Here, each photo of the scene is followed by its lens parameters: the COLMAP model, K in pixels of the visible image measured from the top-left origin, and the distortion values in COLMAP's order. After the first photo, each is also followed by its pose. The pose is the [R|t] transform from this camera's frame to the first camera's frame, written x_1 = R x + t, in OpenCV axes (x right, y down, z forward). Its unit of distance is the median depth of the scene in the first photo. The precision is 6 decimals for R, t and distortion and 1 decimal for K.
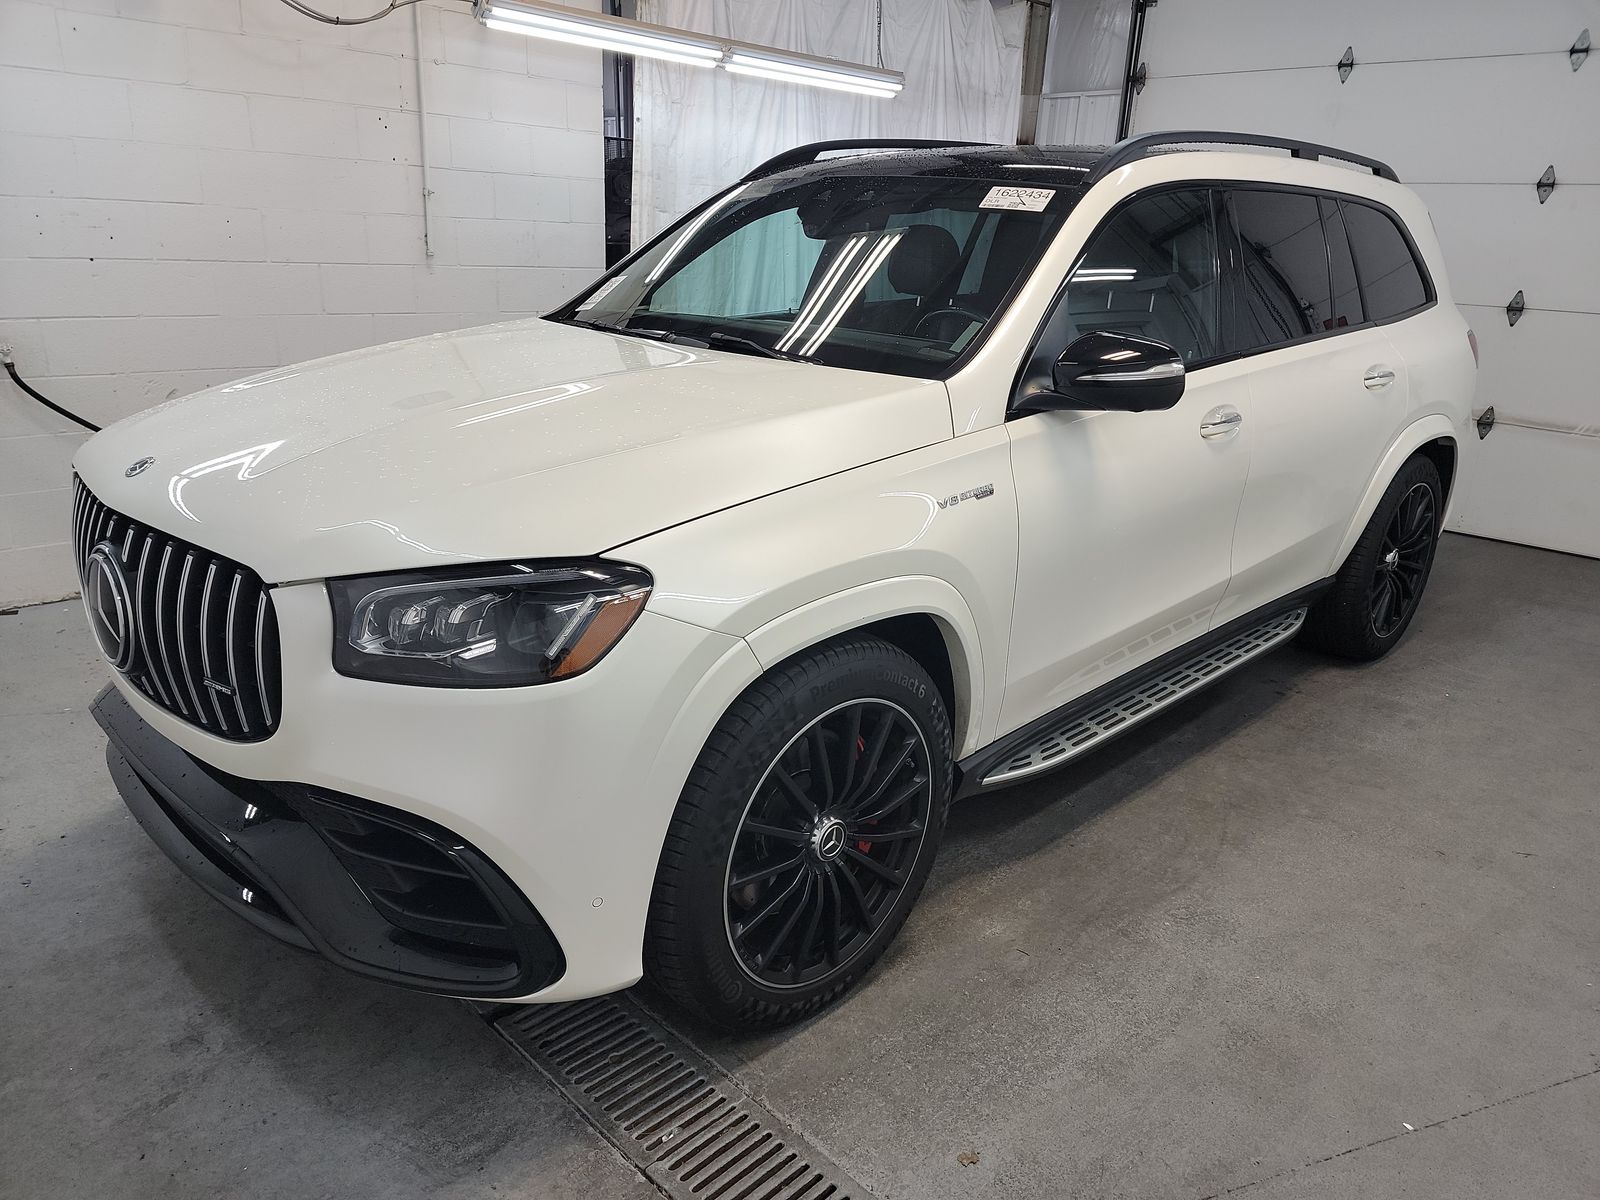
lens RADIAL K [[1120.2, 0, 806.6], [0, 1120.2, 596.8], [0, 0, 1]] dist [0.004264, -0.008836]
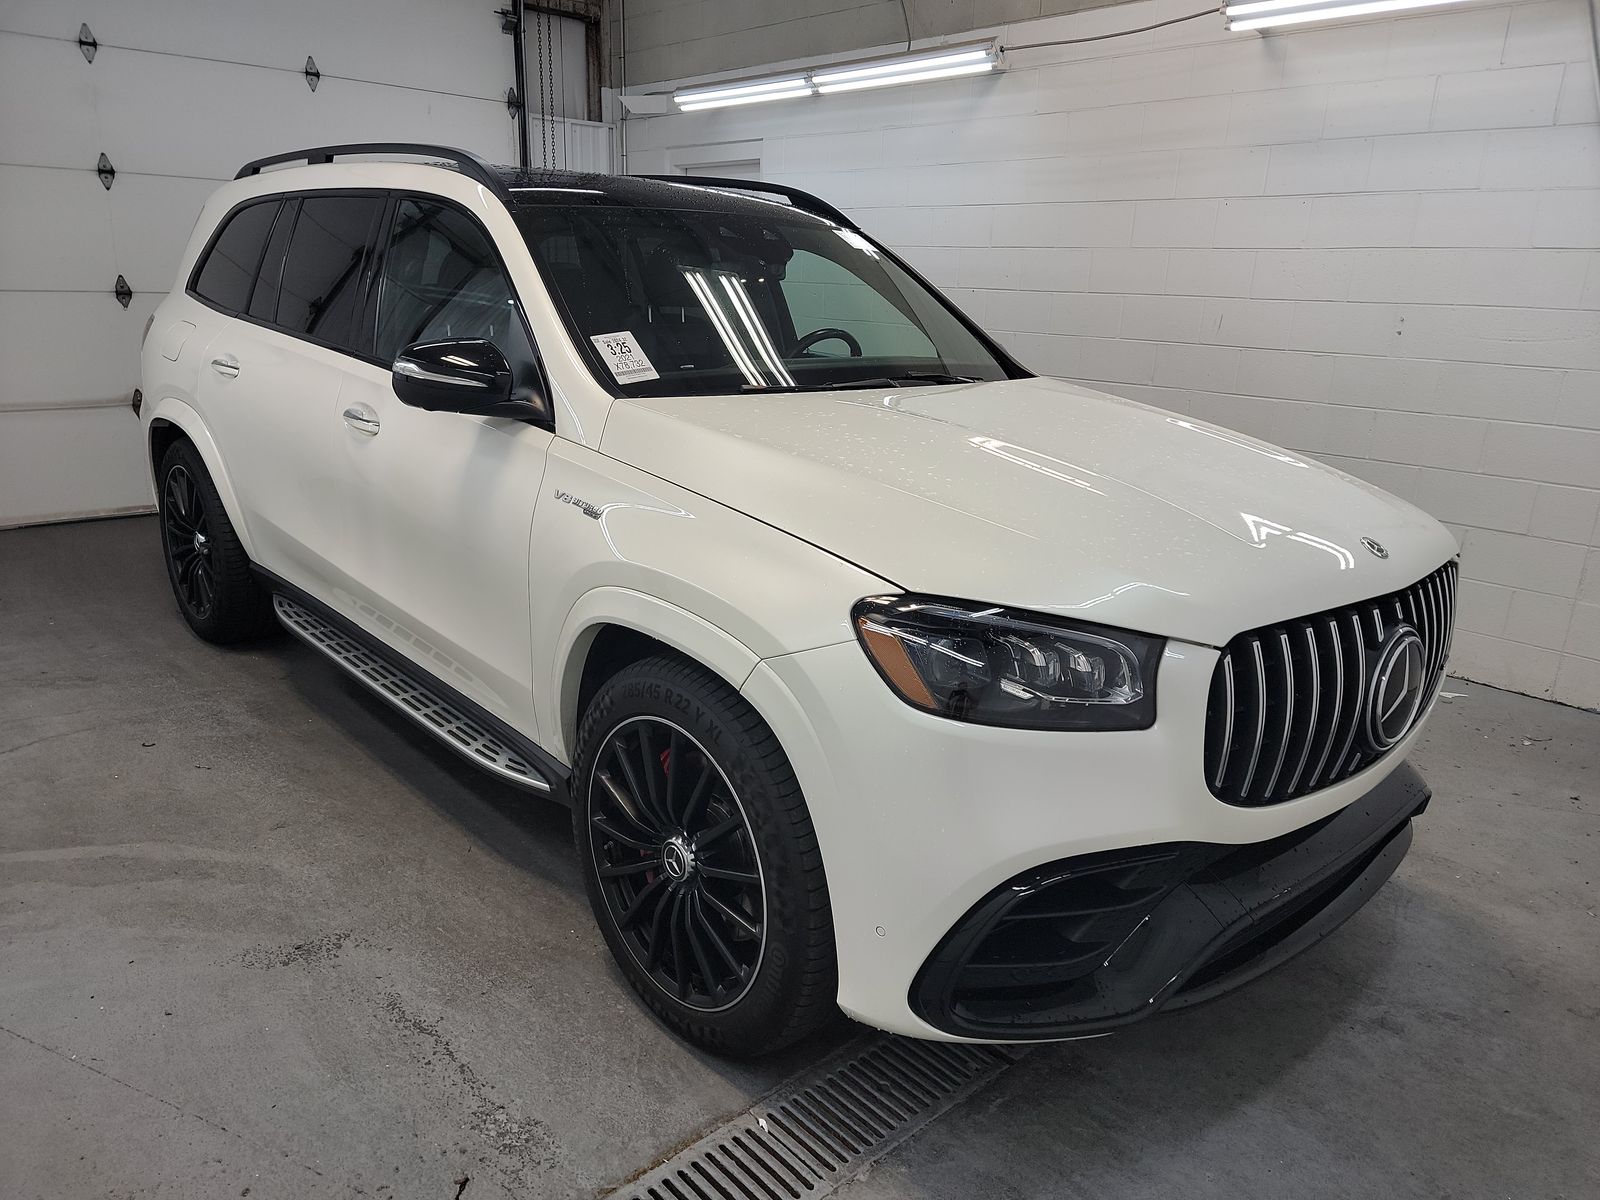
lens RADIAL K [[1120.2, 0, 806.6], [0, 1120.2, 596.8], [0, 0, 1]] dist [0.004264, -0.008836]
pose [[0.075270, -0.323354, 0.943280, -0.891450], [0.293813, 0.911160, 0.288898, -0.285437], [-0.952895, 0.255403, 0.163588, 0.743681]]
